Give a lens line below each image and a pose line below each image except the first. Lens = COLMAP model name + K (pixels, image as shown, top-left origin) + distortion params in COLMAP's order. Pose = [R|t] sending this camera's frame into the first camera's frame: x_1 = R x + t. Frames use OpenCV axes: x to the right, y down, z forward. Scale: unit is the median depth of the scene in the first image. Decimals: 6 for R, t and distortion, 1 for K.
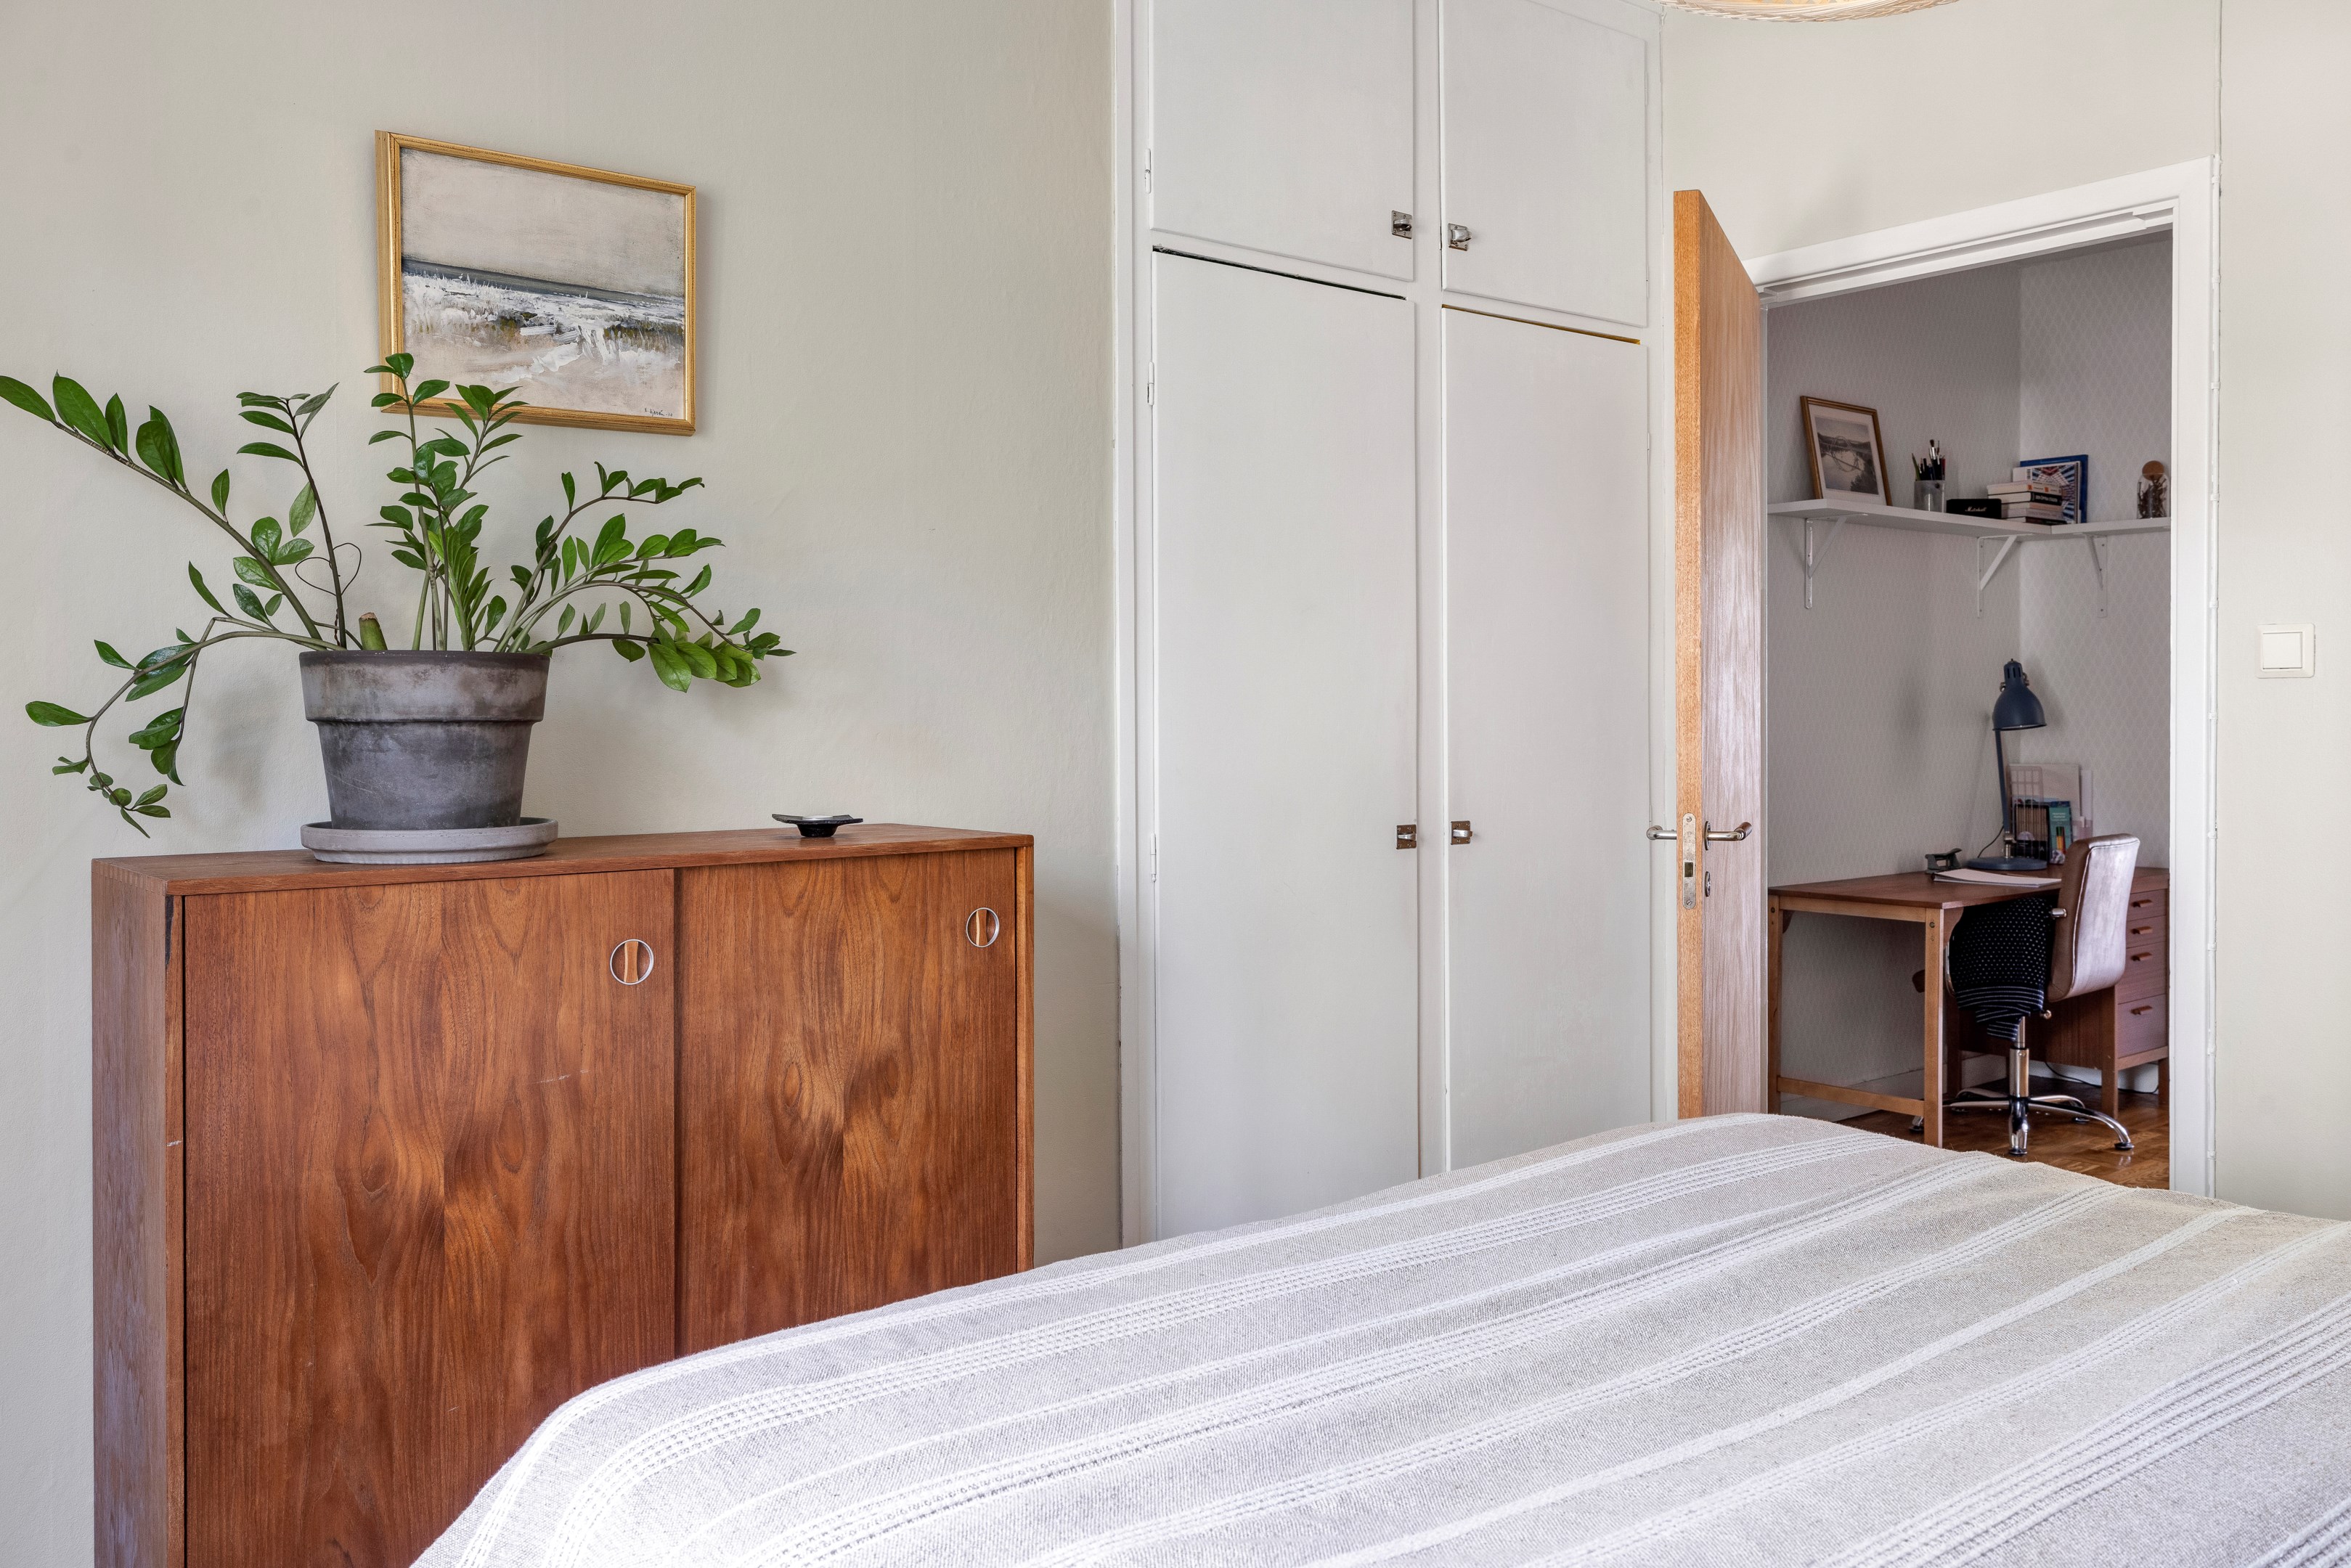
lens RADIAL K [[1689.0, 0, 1216.0], [0, 1689.0, 732.7], [0, 0, 1]] dist [0.000689, -0.002740]
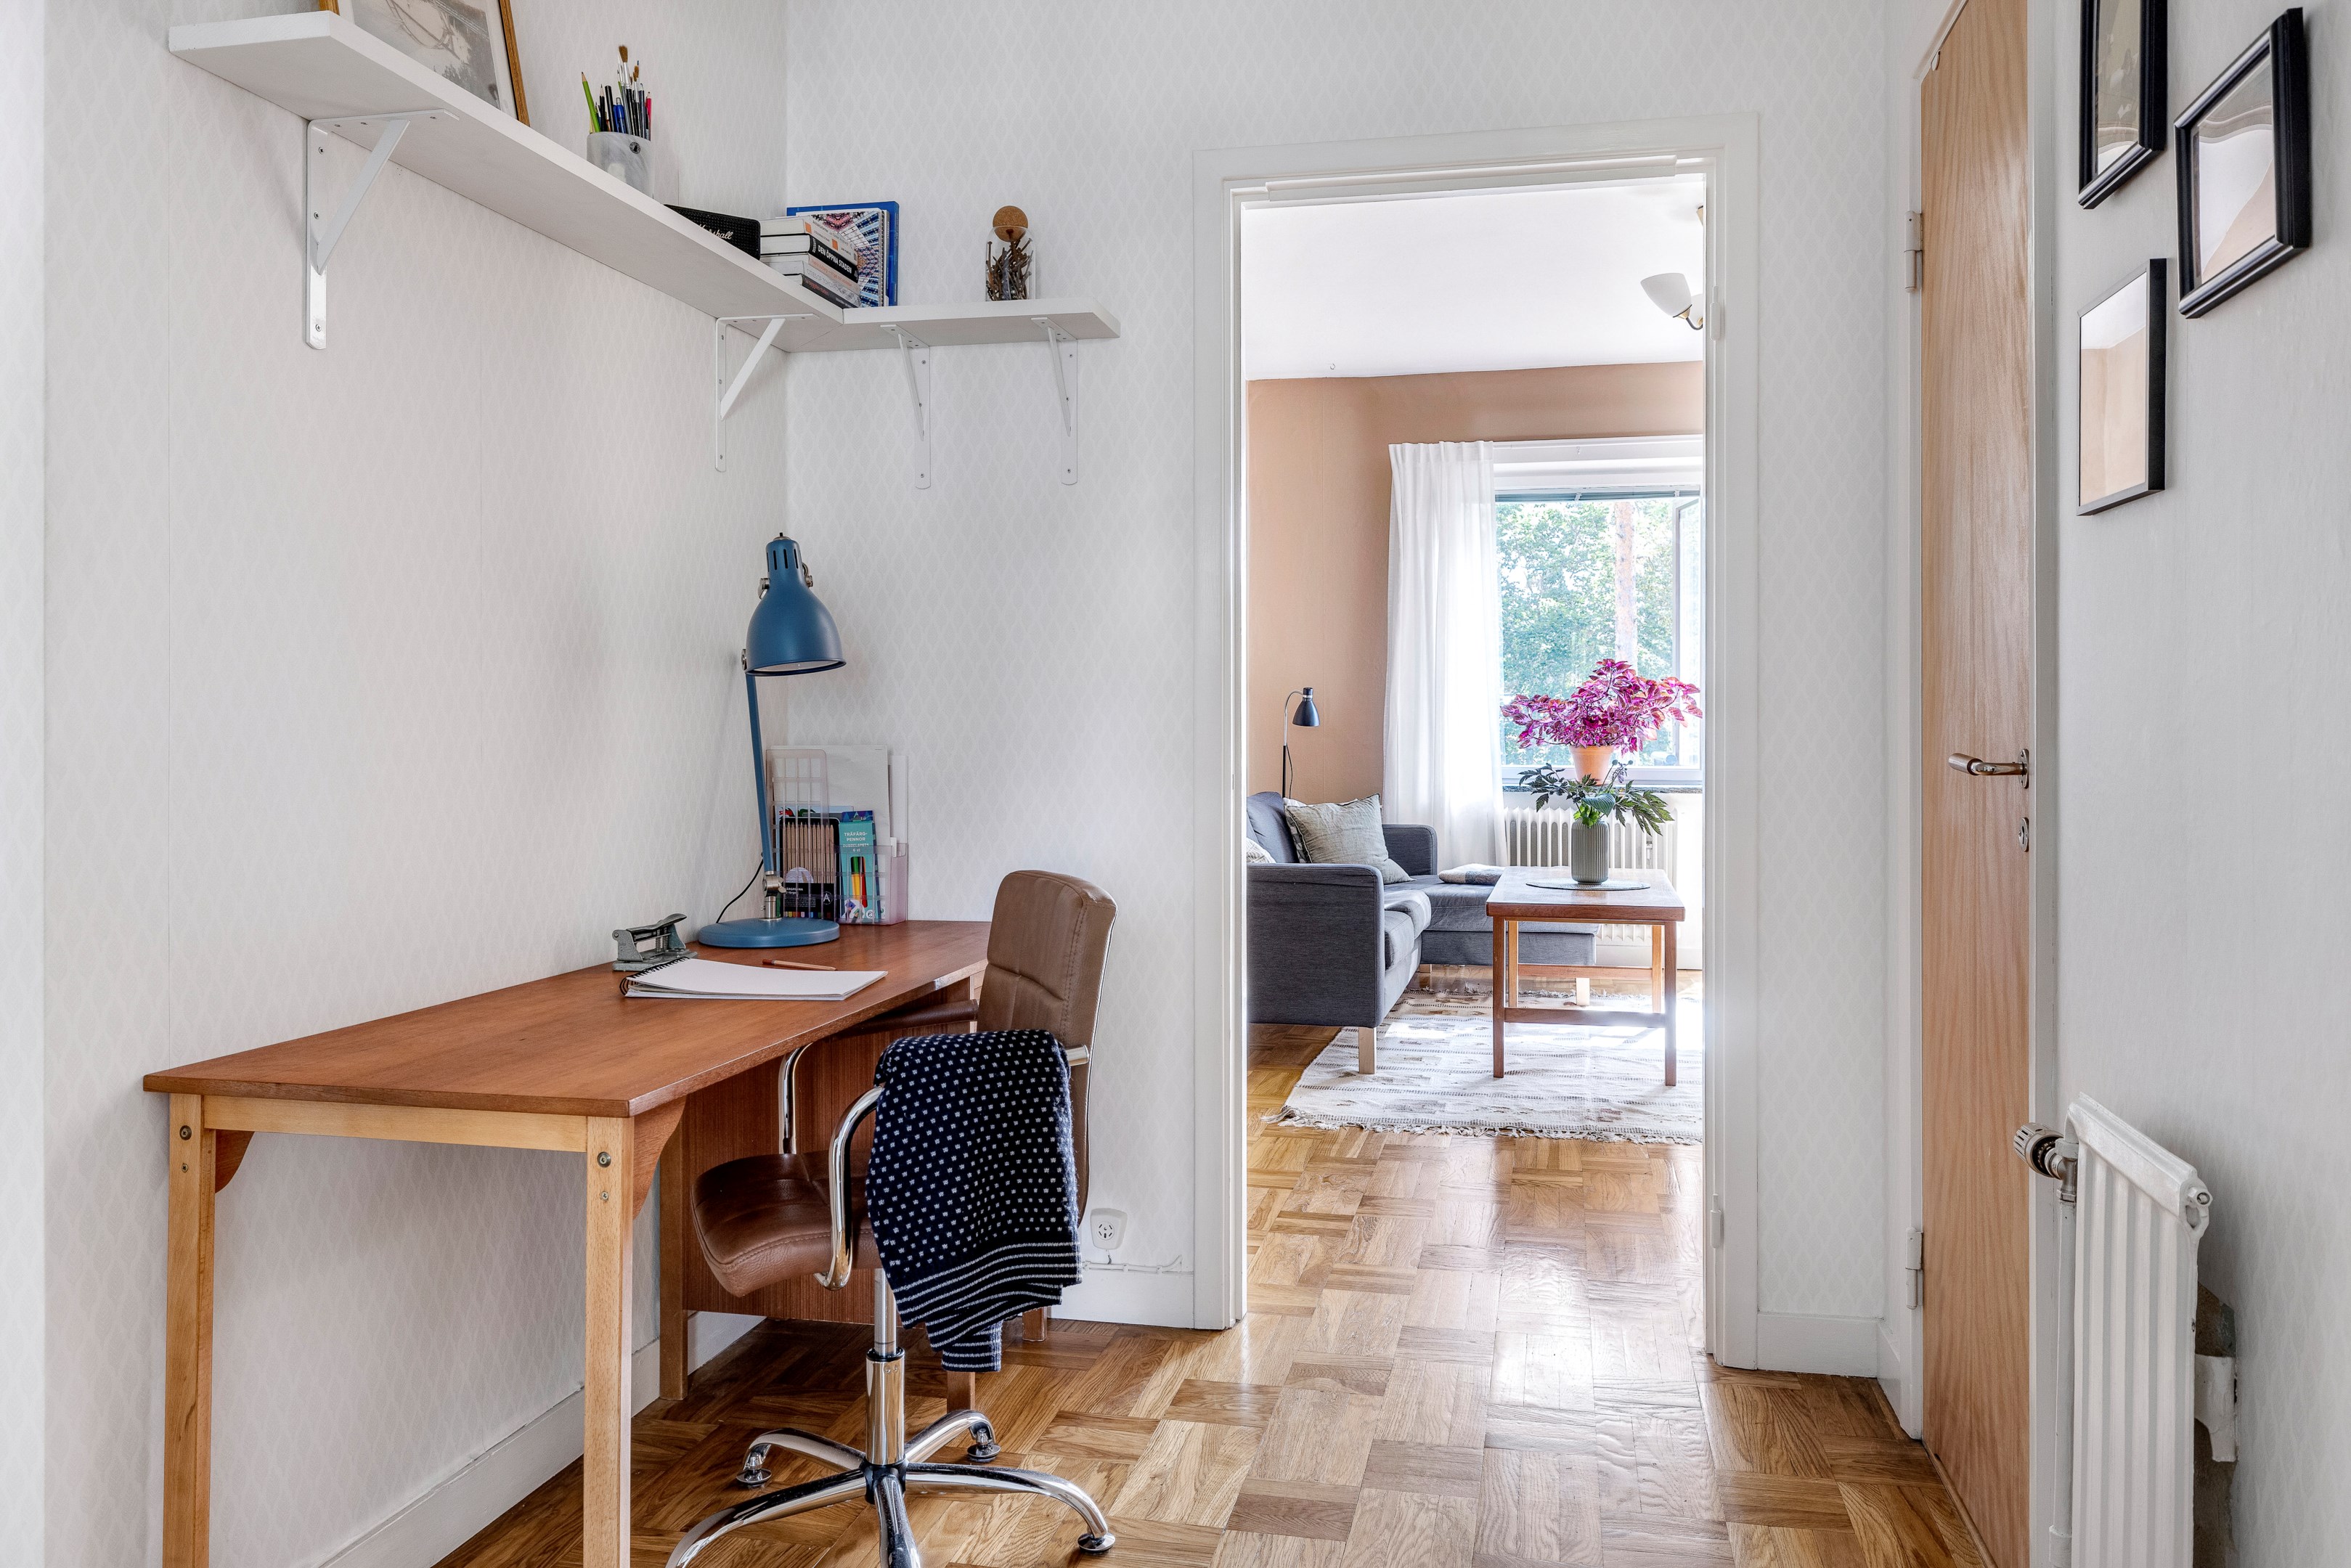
lens RADIAL K [[1689.0, 0, 1216.0], [0, 1689.0, 732.7], [0, 0, 1]] dist [0.000689, -0.002740]
pose [[0.756165, 0.001665, 0.654379, 0.233614], [0.003047, 0.999977, -0.006065, 0.019219], [-0.654374, 0.006580, 0.756143, 0.521213]]
